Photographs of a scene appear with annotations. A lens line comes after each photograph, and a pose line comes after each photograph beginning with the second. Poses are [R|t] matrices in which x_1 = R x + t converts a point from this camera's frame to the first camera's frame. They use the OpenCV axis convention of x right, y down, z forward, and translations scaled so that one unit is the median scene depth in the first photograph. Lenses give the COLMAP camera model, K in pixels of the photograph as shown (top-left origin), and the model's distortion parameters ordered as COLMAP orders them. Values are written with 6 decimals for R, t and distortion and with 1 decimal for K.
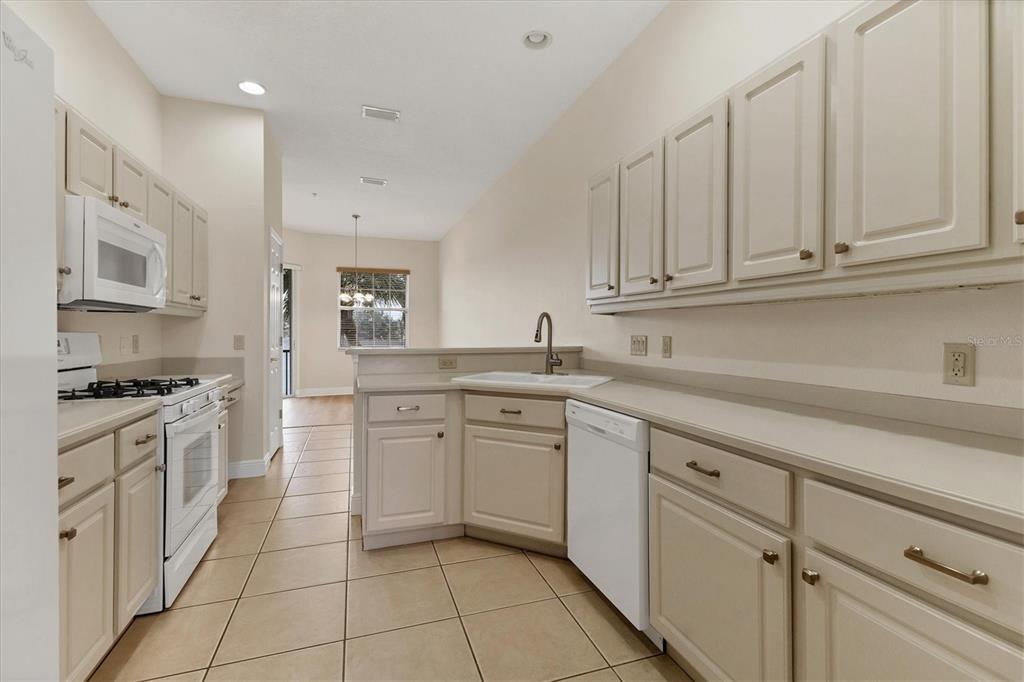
lens RADIAL K [[460.2, 0, 514.1], [0, 460.2, 331.1], [0, 0, 1]] dist [0.035865, 0.000287]
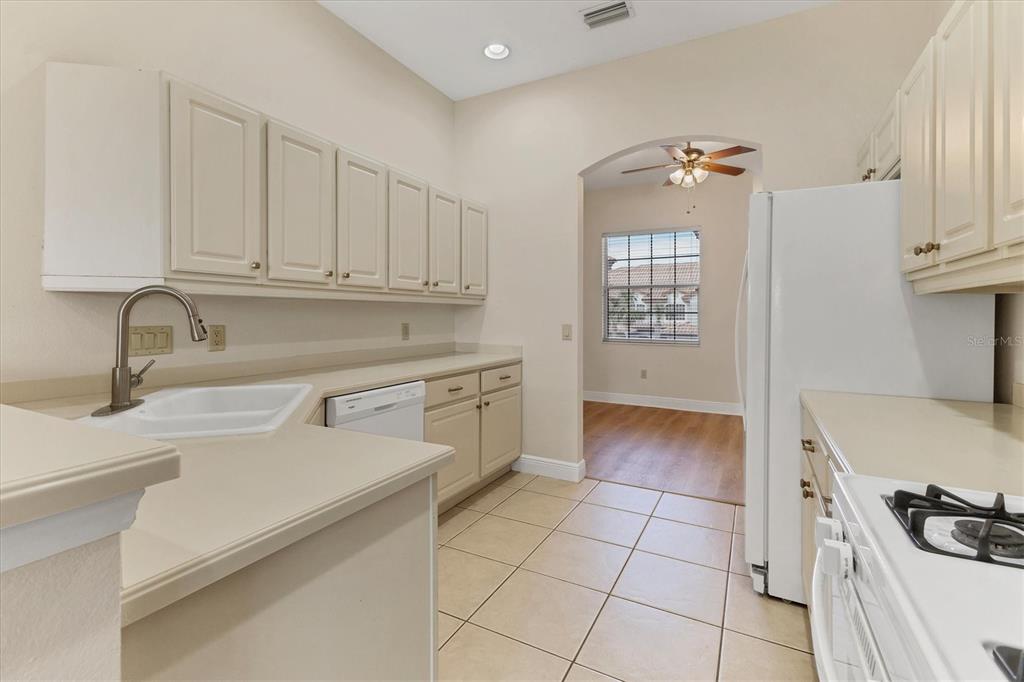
lens RADIAL K [[463.1, 0, 512.9], [0, 463.1, 323.4], [0, 0, 1]] dist [0.002198, 0.000328]
pose [[-0.673914, -0.016912, 0.738616, -0.982327], [-0.006247, 0.999833, 0.017194, -0.015092], [-0.738783, 0.006973, -0.673907, 1.742837]]
